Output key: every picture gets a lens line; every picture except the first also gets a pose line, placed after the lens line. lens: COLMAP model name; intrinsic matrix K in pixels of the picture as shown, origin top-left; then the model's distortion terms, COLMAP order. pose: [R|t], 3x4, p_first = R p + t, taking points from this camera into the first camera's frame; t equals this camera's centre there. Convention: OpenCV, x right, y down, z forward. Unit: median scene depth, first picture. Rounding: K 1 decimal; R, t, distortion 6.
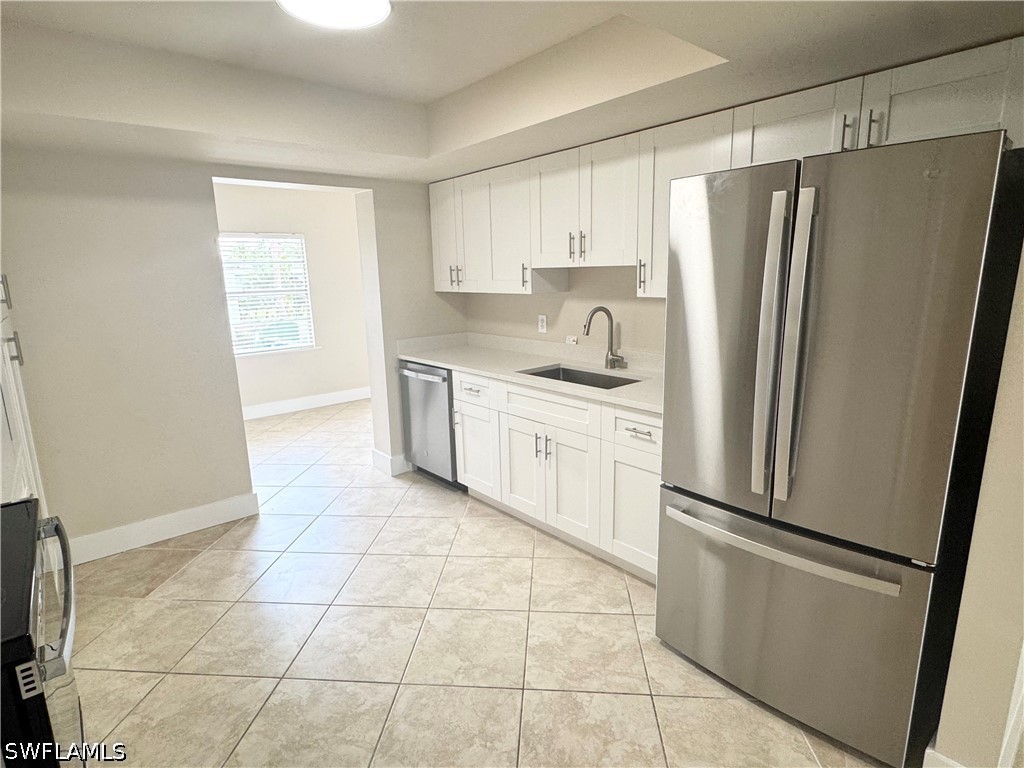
lens RADIAL K [[538.6, 0, 508.5], [0, 538.6, 382.6], [0, 0, 1]] dist [-0.002718, 0.000141]
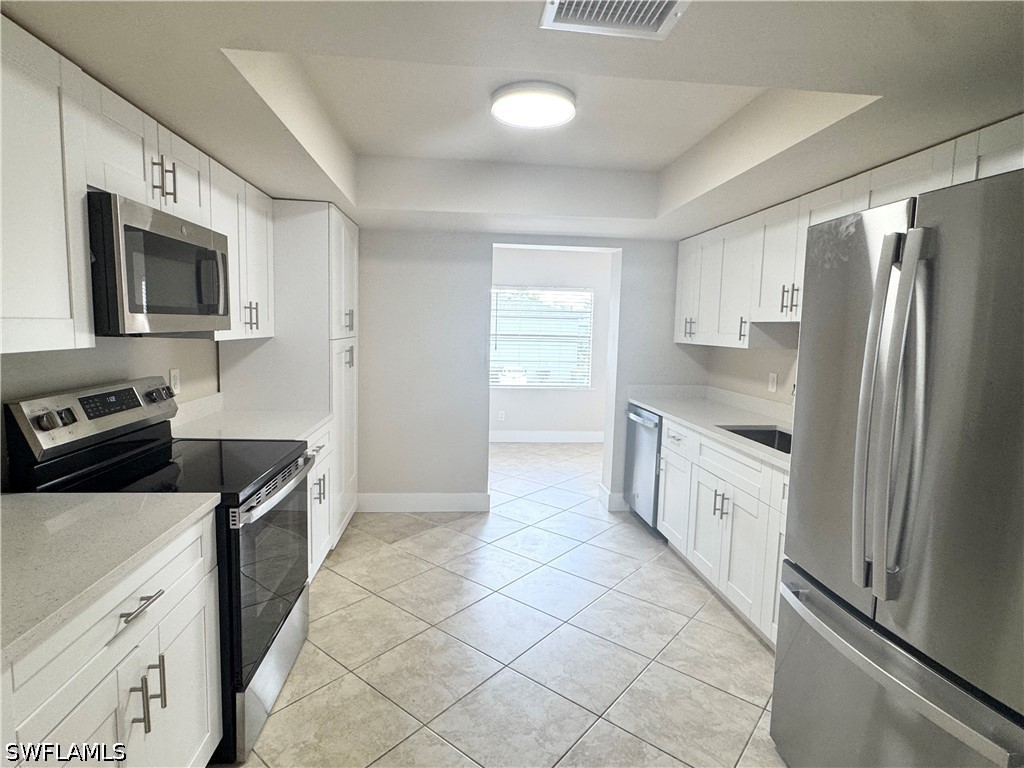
lens RADIAL K [[537.5, 0, 512.0], [0, 537.5, 384.0], [0, 0, 1]] dist [-0.002926, 0.000117]
pose [[0.823276, 0.104986, -0.557848, 0.266537], [-0.159913, 0.985840, -0.050466, 0.015283], [0.544651, 0.130754, 0.828407, -0.015279]]
